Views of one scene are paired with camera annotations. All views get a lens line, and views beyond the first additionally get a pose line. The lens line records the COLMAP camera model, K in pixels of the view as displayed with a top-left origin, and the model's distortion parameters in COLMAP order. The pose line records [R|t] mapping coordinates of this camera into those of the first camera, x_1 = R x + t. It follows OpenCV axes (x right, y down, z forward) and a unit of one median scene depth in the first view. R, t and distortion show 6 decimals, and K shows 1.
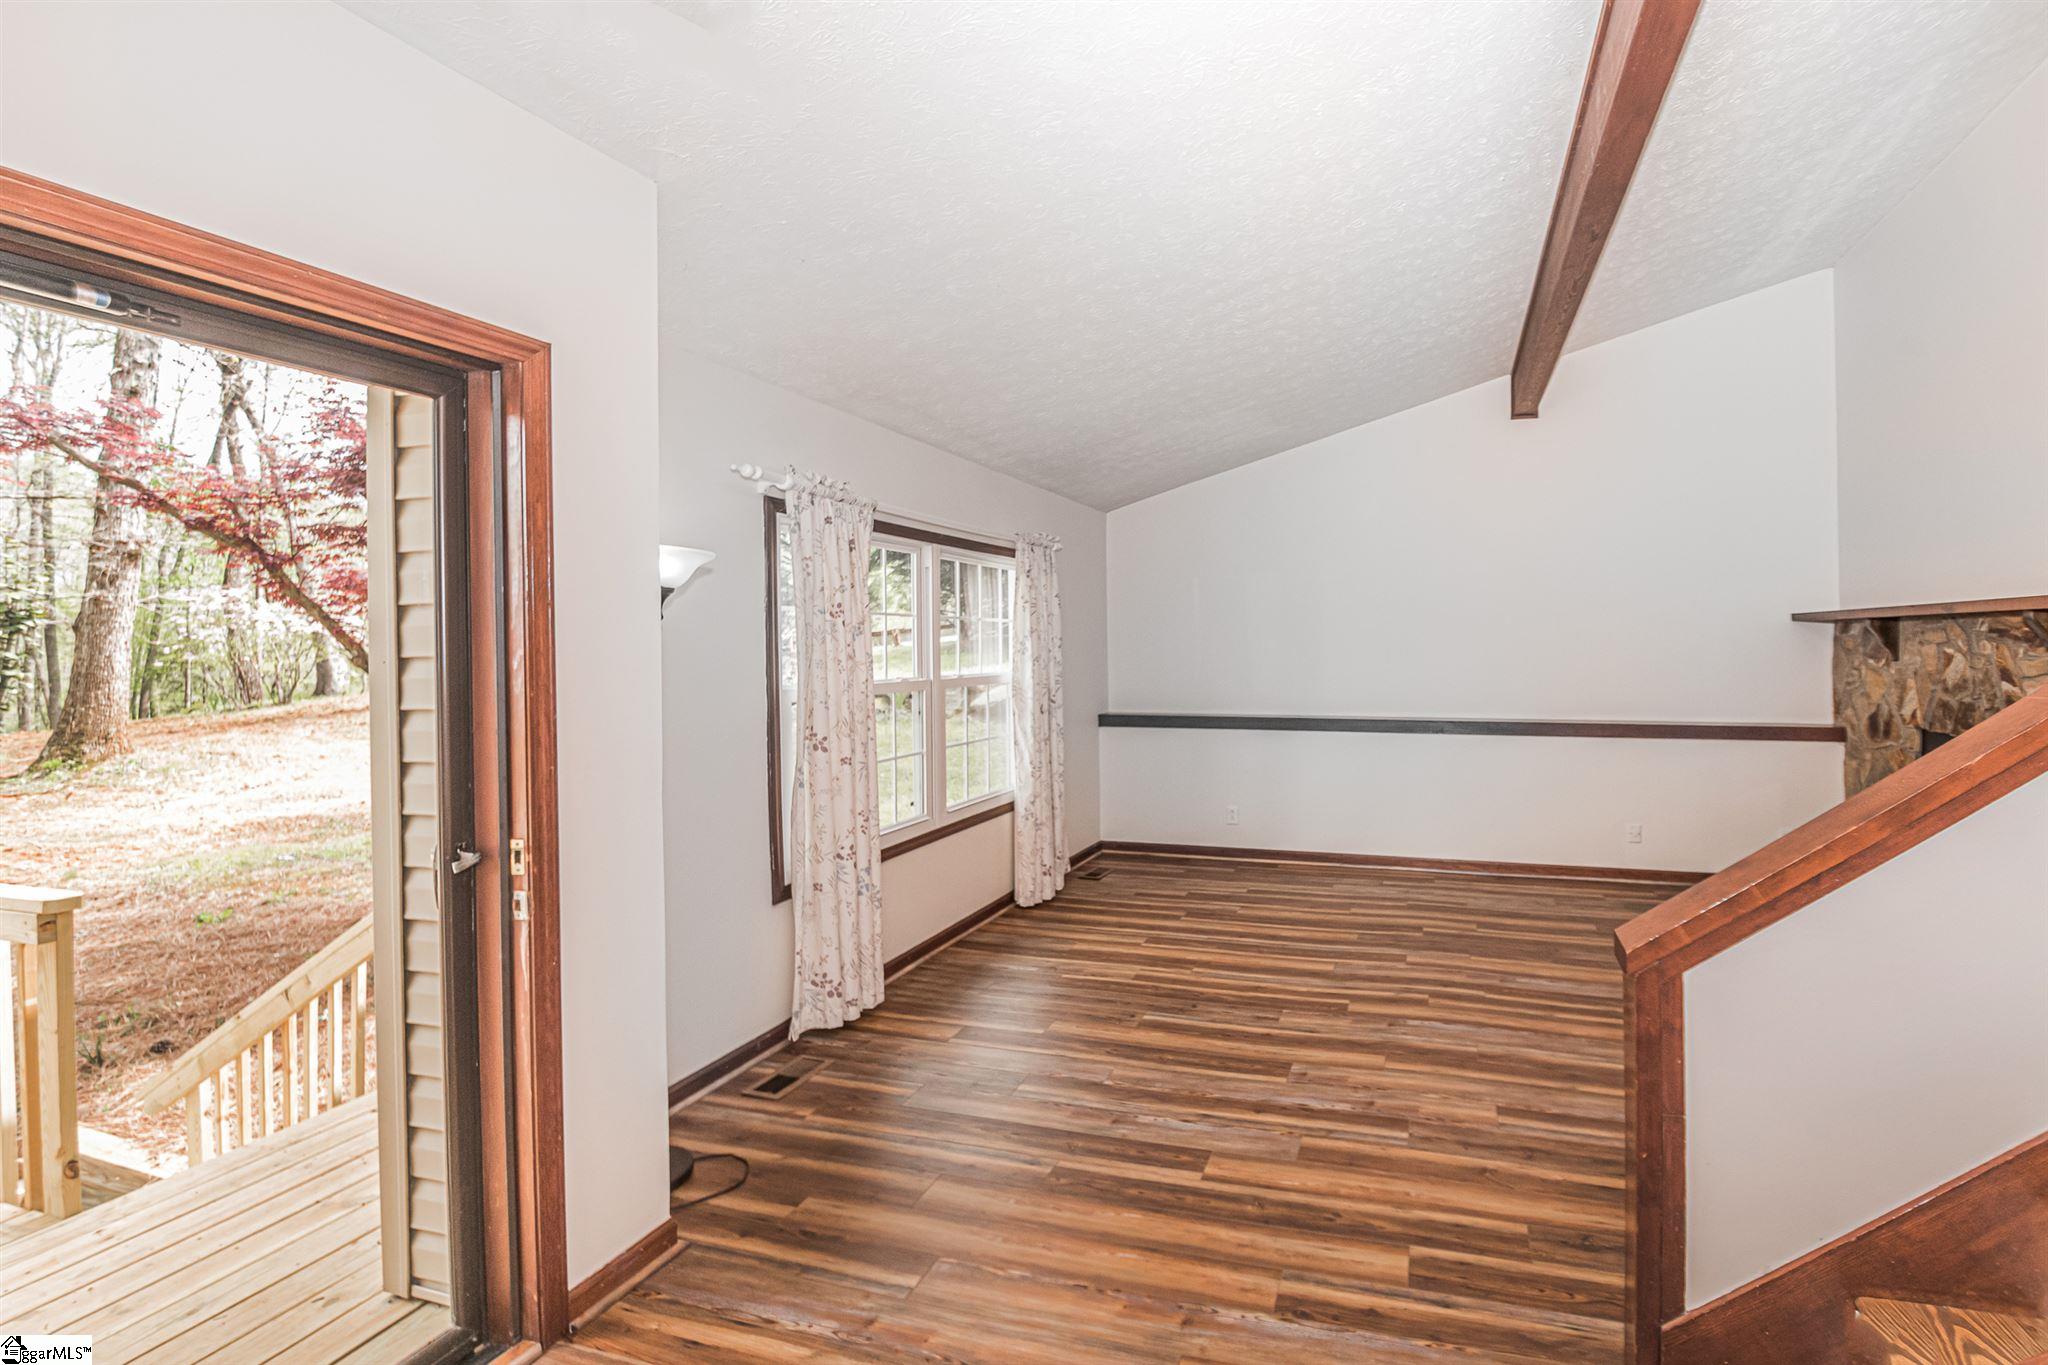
lens RADIAL K [[931.5, 0, 1023.8], [0, 931.5, 657.0], [0, 0, 1]] dist [0.000034, 0.000000]
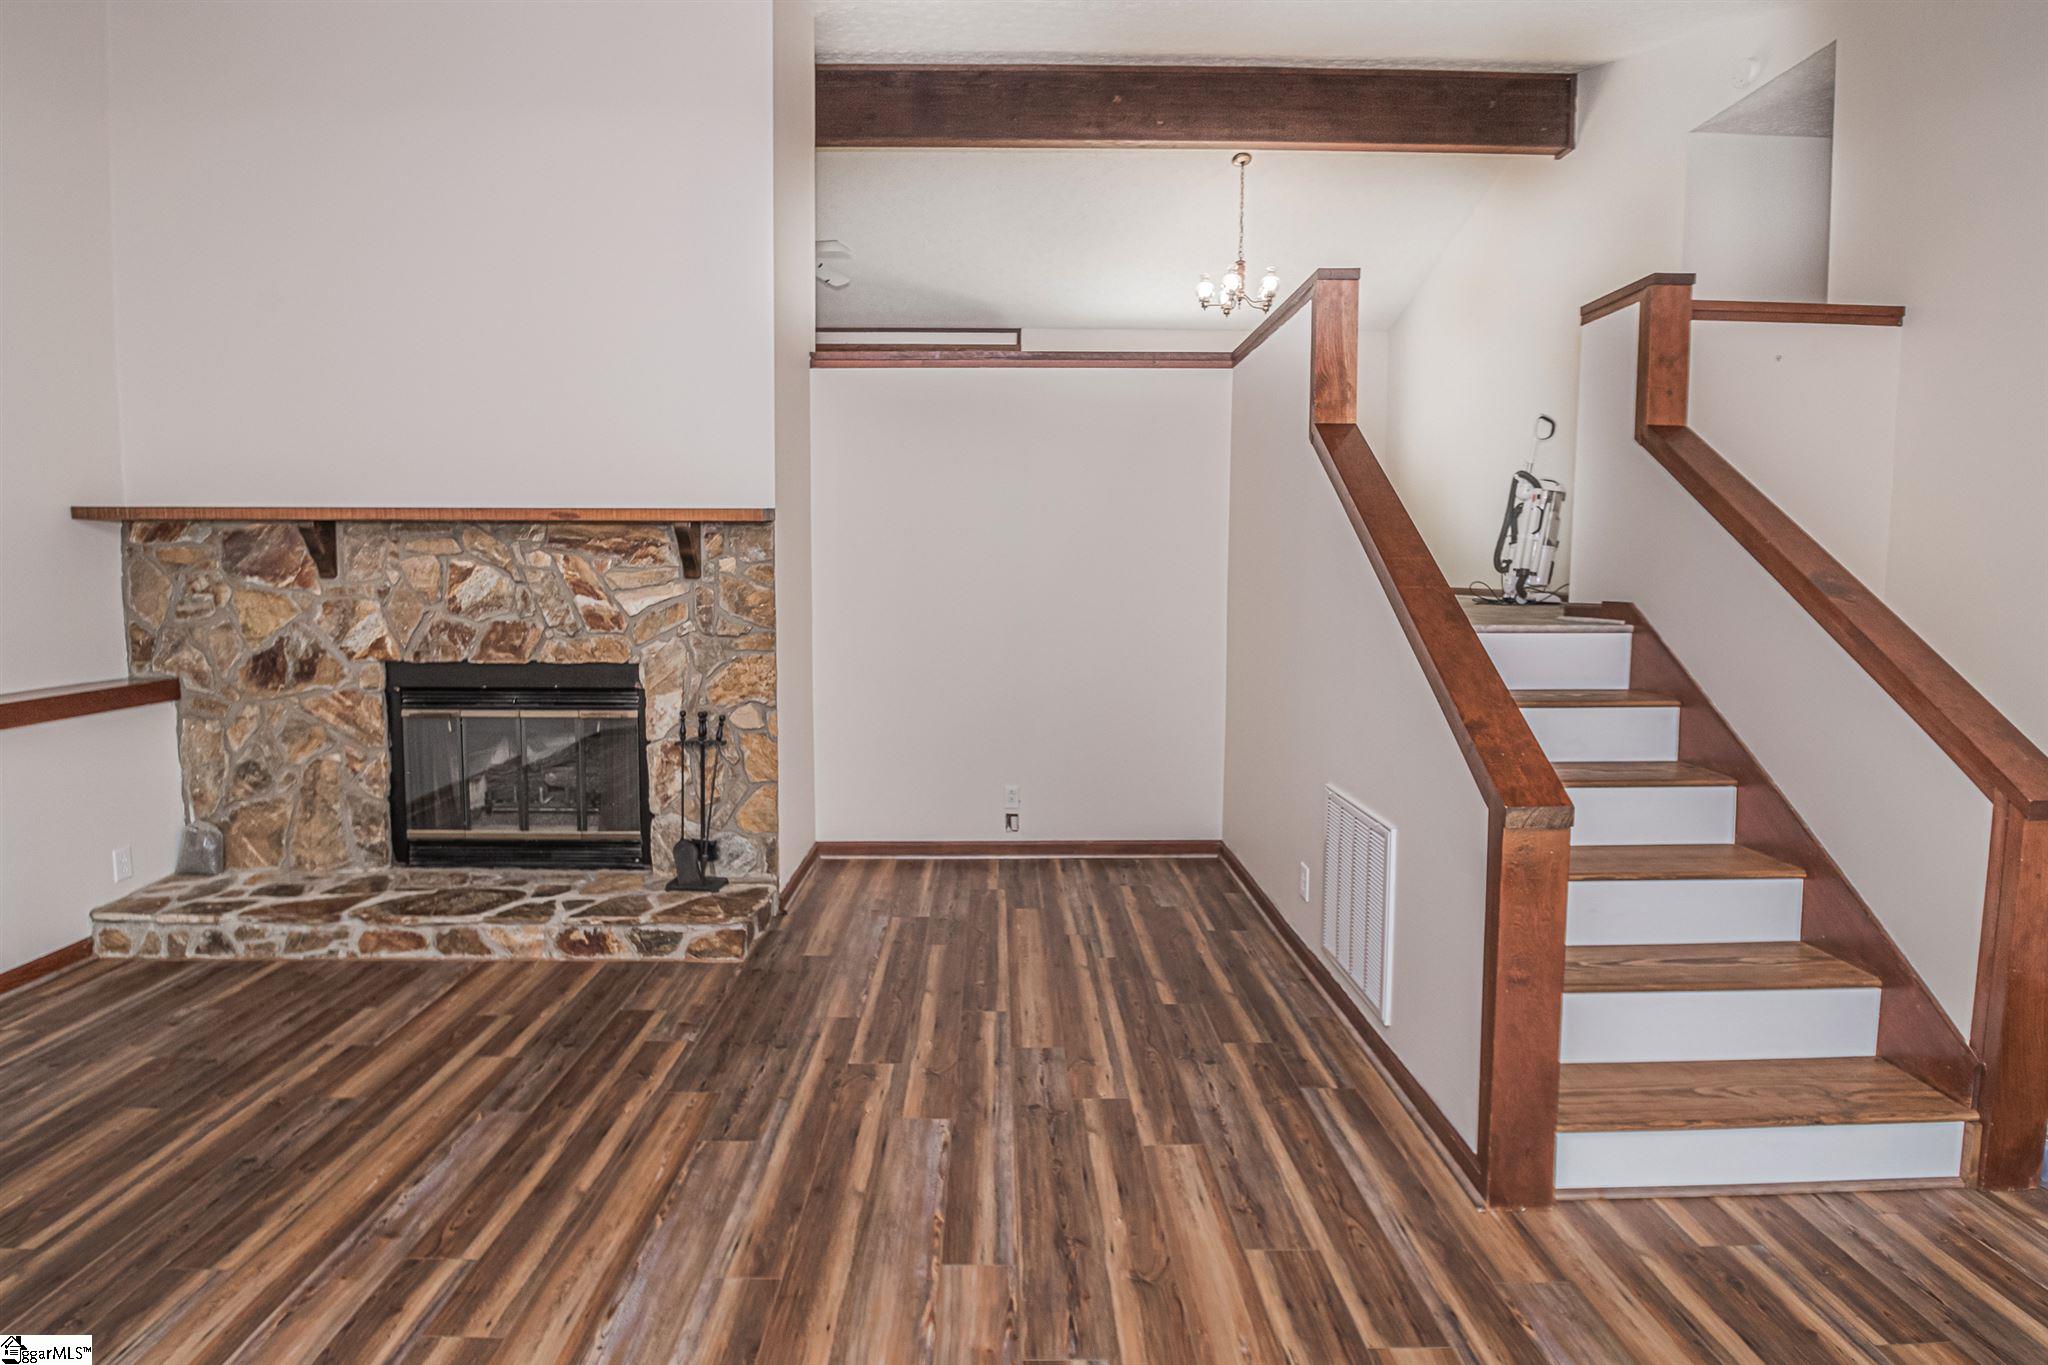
lens RADIAL K [[1078.5, 0, 1024.0], [0, 1078.5, 682.5], [0, 0, 1]] dist [-0.028169, -0.000176]
pose [[-0.433913, -0.099781, 0.895412, -0.116873], [0.009409, 0.993292, 0.115248, -0.006842], [-0.900905, 0.058433, -0.430064, 0.992549]]
